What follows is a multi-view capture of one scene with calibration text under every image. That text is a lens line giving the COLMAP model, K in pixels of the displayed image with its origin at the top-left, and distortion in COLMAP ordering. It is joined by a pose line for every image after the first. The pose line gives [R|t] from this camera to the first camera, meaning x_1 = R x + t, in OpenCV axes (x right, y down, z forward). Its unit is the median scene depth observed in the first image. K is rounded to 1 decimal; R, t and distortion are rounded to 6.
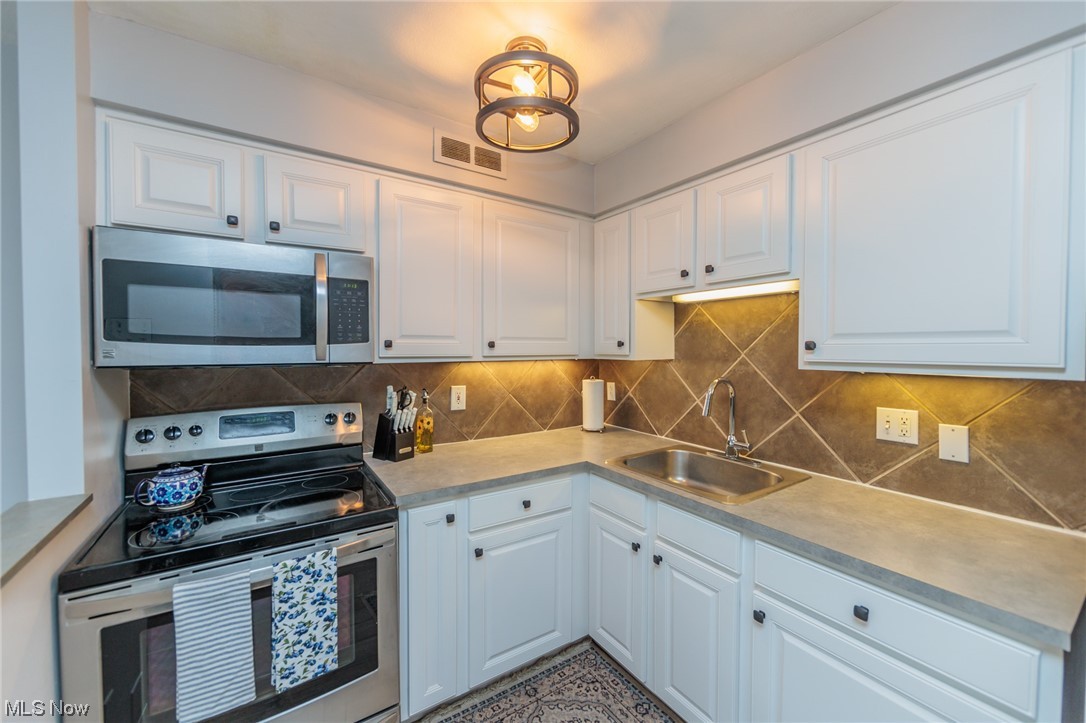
lens RADIAL K [[426.4, 0, 543.1], [0, 426.4, 357.3], [0, 0, 1]] dist [-0.004712, -0.000029]
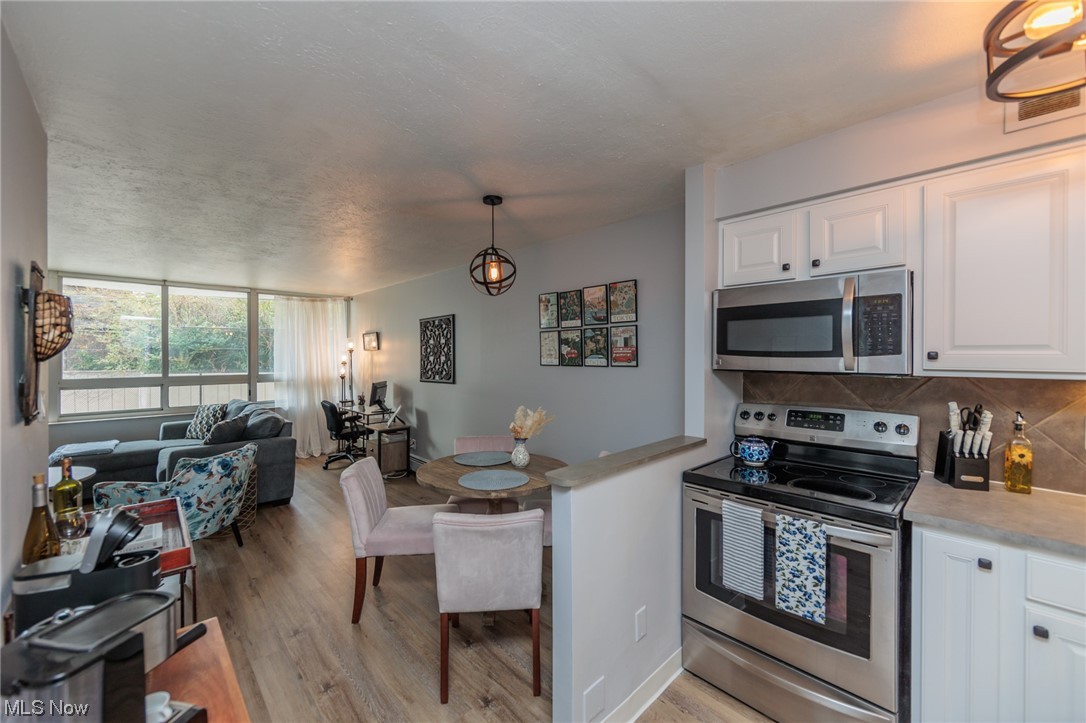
lens RADIAL K [[426.4, 0, 541.1], [0, 426.4, 355.8], [0, 0, 1]] dist [-0.004712, -0.000029]
pose [[0.174277, -0.001472, -0.984696, 0.432486], [-0.025315, 0.999662, -0.005974, -0.003850], [0.984371, 0.025969, 0.174181, -0.017051]]
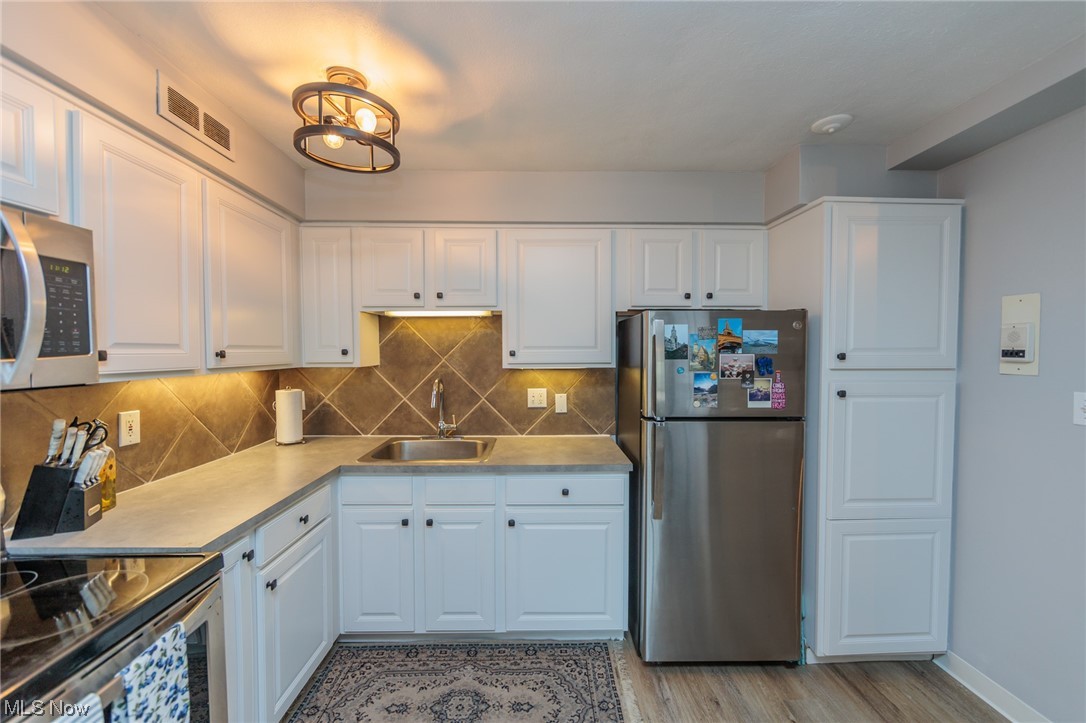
lens RADIAL K [[426.4, 0, 547.3], [0, 426.4, 361.4], [0, 0, 1]] dist [-0.004712, -0.000029]
pose [[0.532266, -0.025488, 0.846193, -0.590962], [0.025601, 0.999574, 0.014004, -0.013686], [-0.846190, 0.014210, 0.532692, 0.017063]]
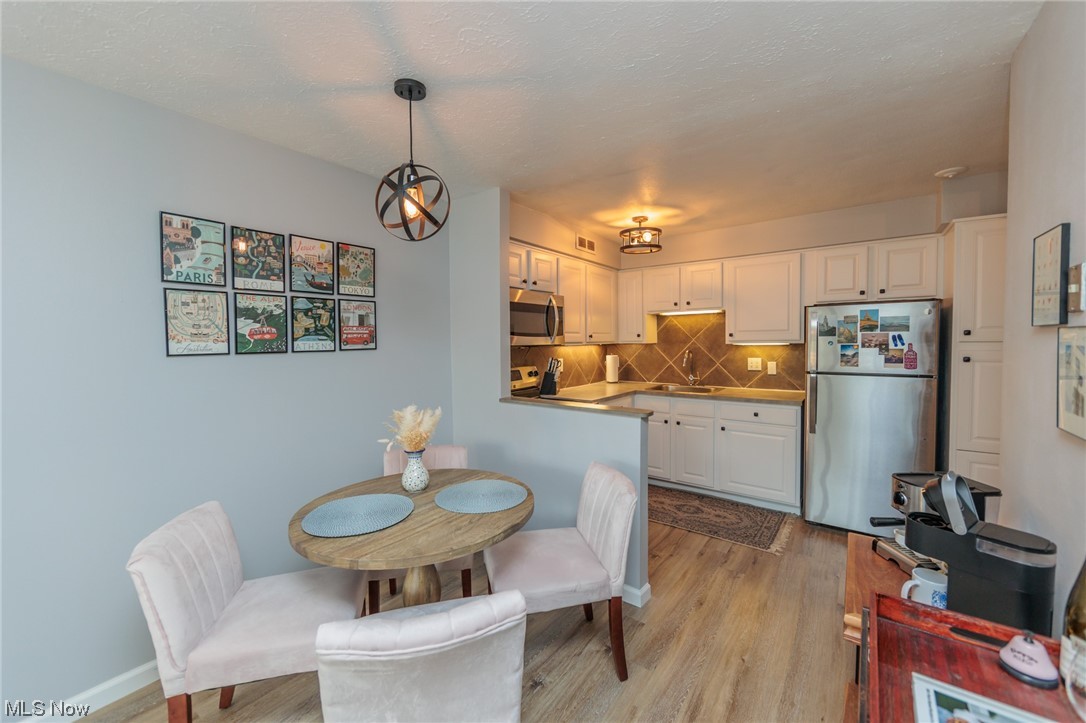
lens RADIAL K [[426.4, 0, 543.8], [0, 426.4, 356.7], [0, 0, 1]] dist [-0.004712, -0.000029]
pose [[0.940421, -0.026447, 0.338982, -1.240024], [0.022912, 0.999633, 0.014426, 0.040356], [-0.339239, -0.005799, 0.940682, -1.006766]]
